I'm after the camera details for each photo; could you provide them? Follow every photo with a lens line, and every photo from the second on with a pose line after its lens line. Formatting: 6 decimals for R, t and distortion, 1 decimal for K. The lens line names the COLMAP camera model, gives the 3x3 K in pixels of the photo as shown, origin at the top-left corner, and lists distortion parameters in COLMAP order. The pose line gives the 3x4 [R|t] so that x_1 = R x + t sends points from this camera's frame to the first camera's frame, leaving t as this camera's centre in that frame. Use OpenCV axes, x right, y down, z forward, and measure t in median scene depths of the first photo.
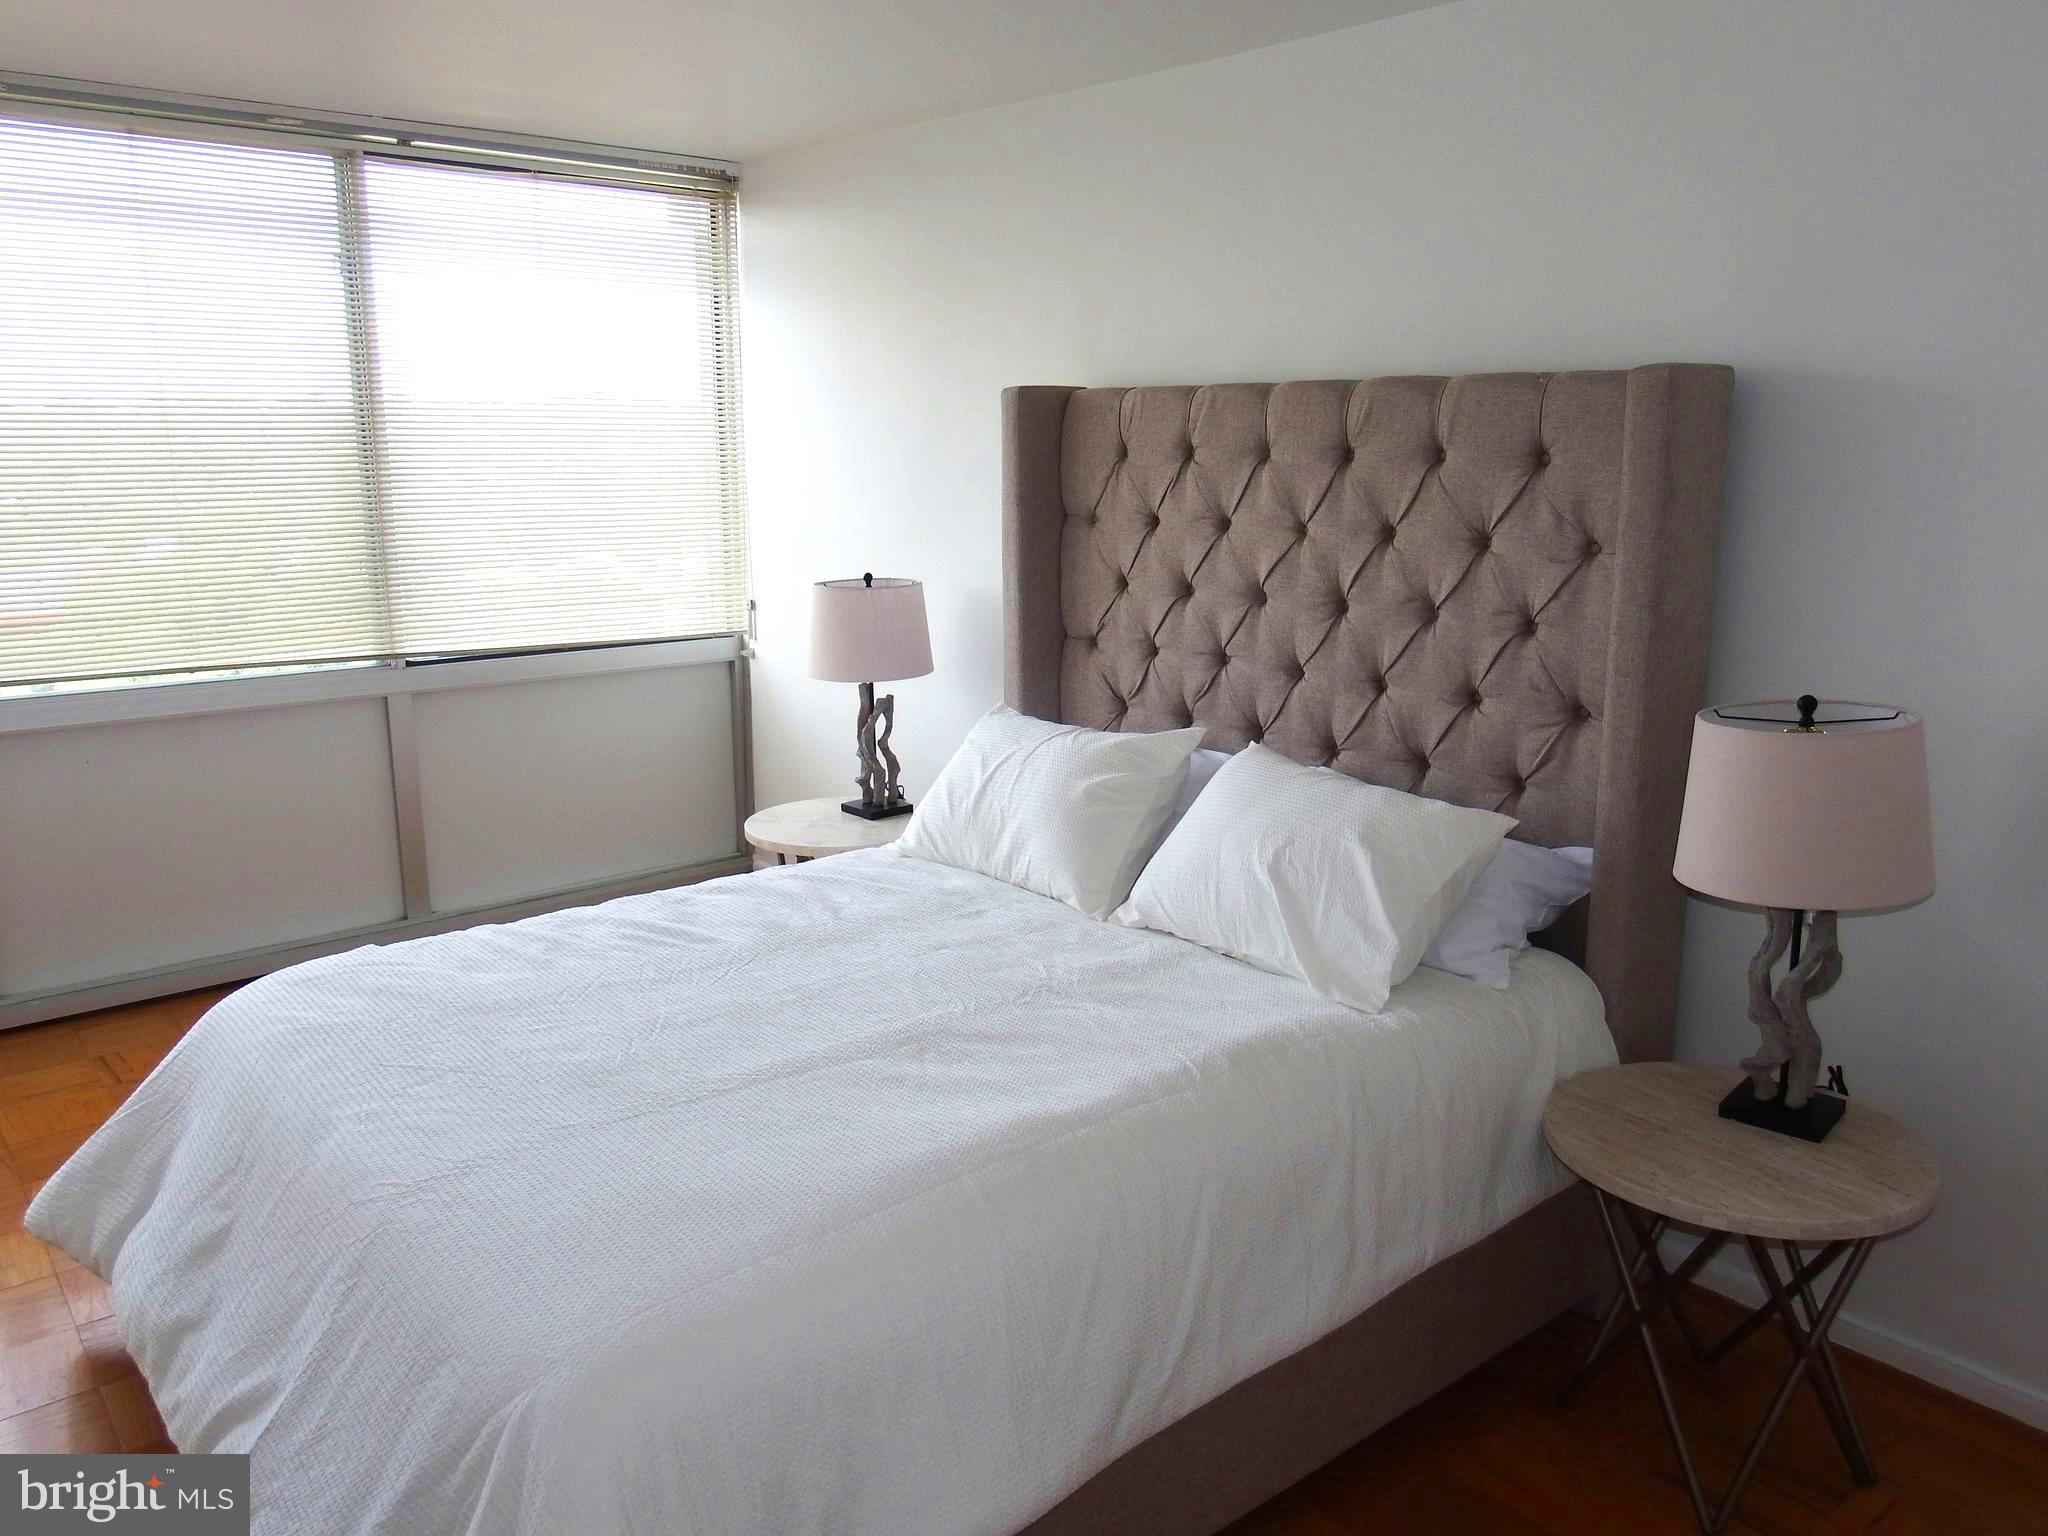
lens RADIAL K [[1528.3, 0, 1019.5], [0, 1528.3, 797.4], [0, 0, 1]] dist [-0.036768, -0.004356]
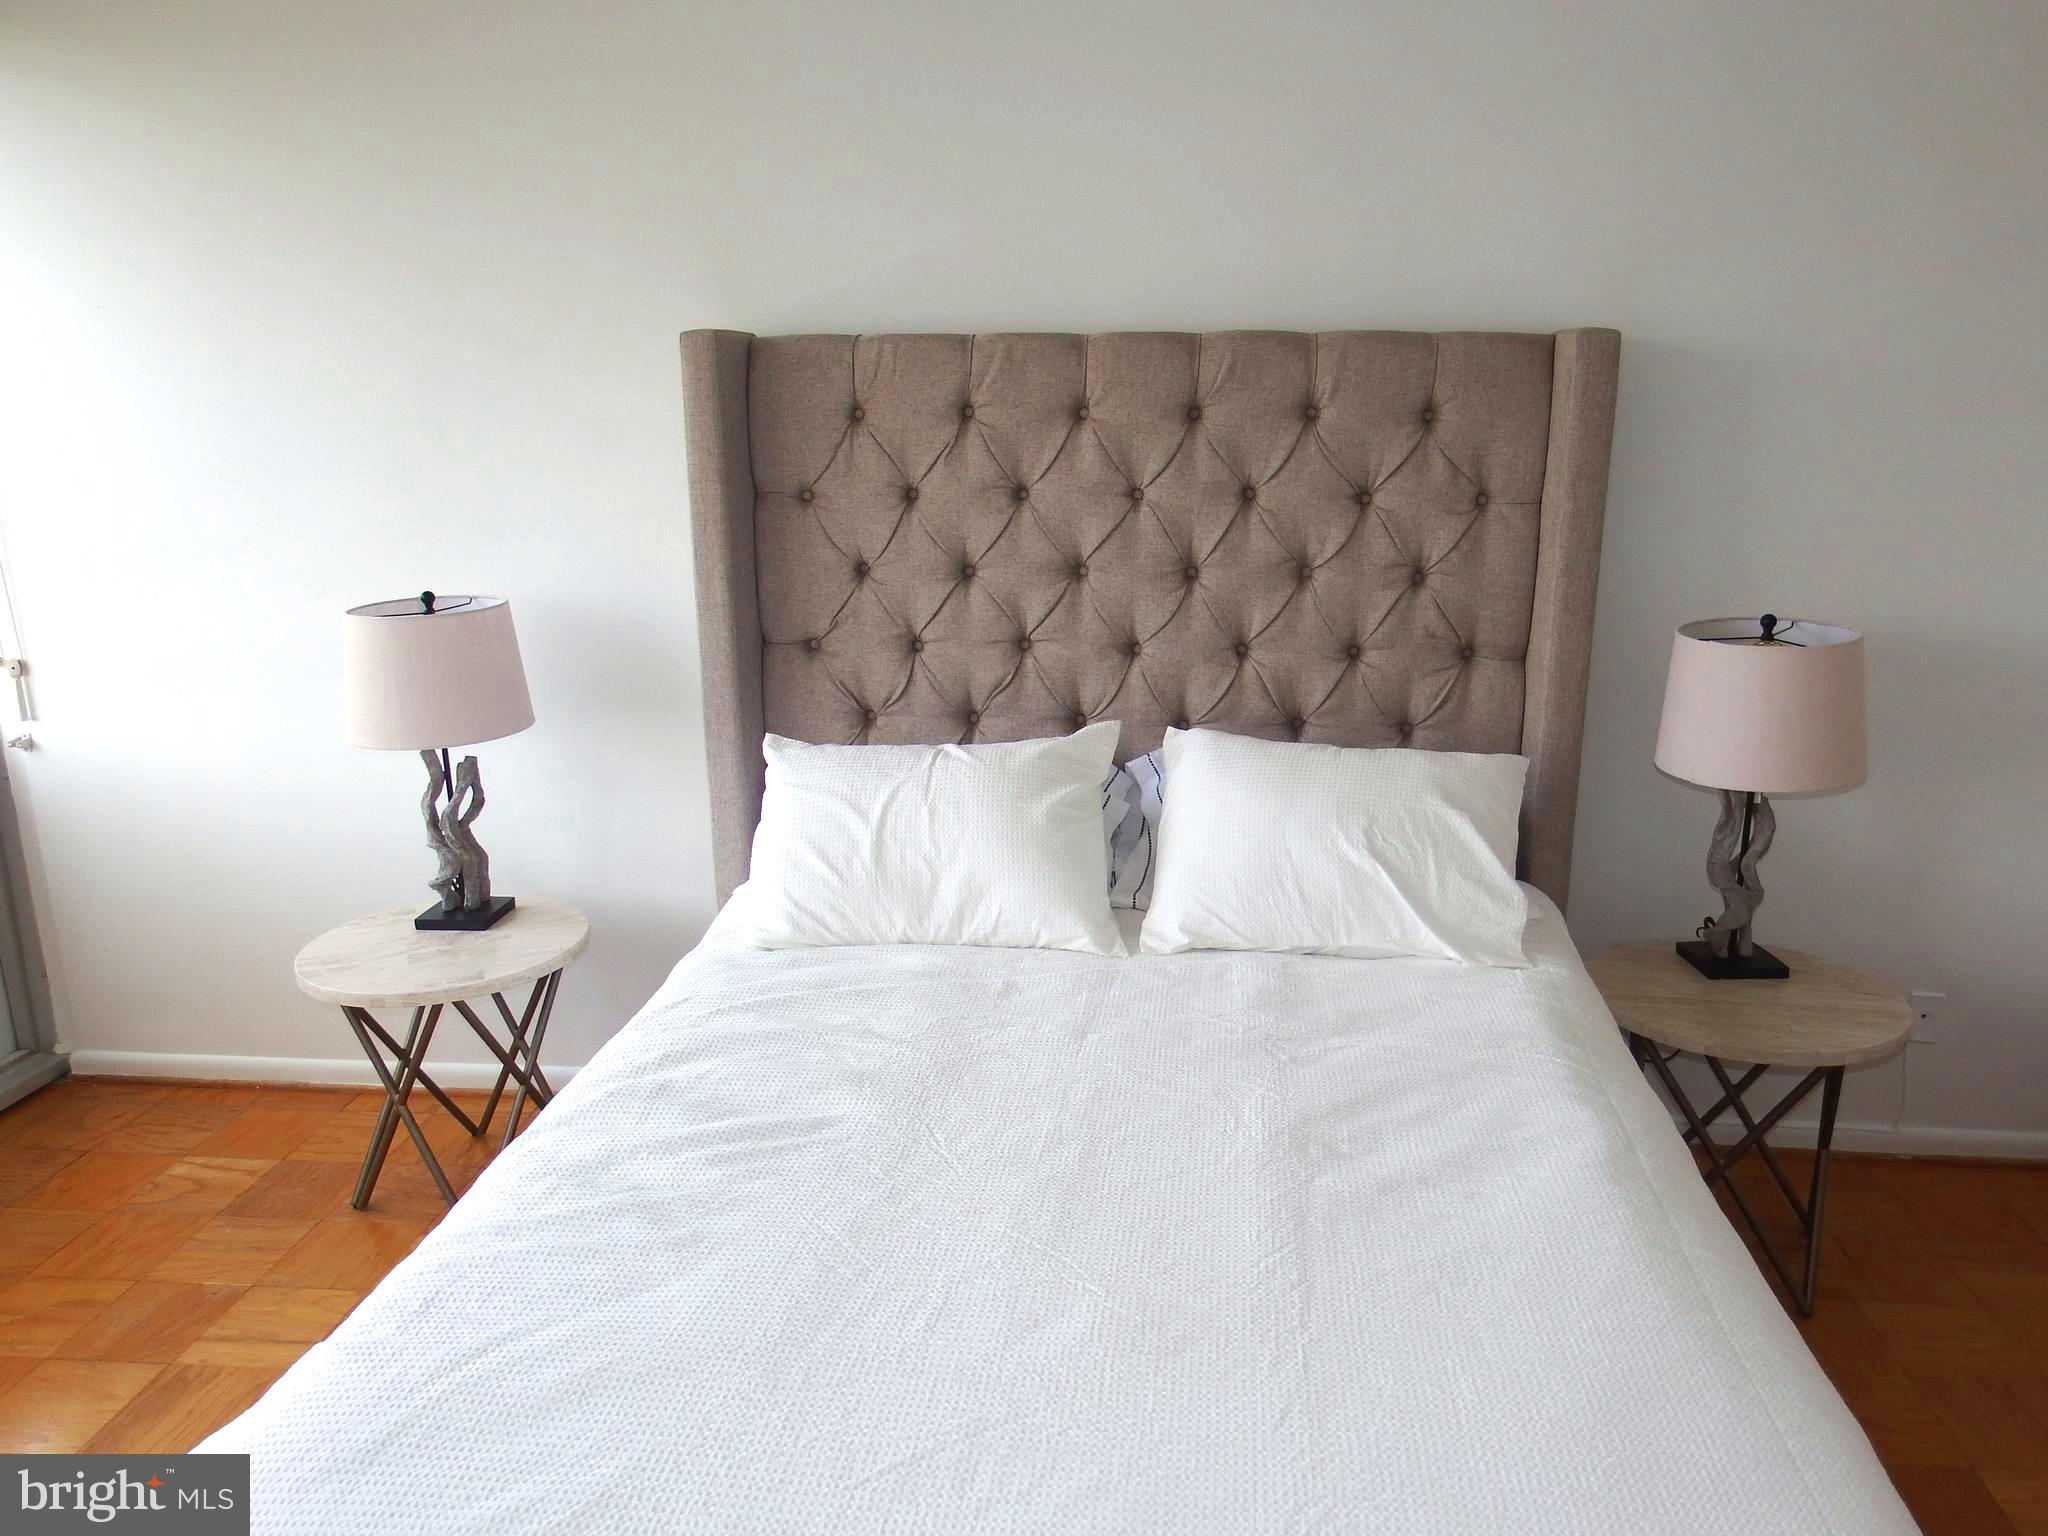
lens RADIAL K [[1528.3, 0, 1019.5], [0, 1528.3, 797.4], [0, 0, 1]] dist [-0.036768, -0.004356]
pose [[0.703605, -0.175502, 0.688577, -0.530710], [0.163361, 0.983016, 0.083621, -0.084028], [-0.691558, 0.053650, 0.720326, 0.391151]]
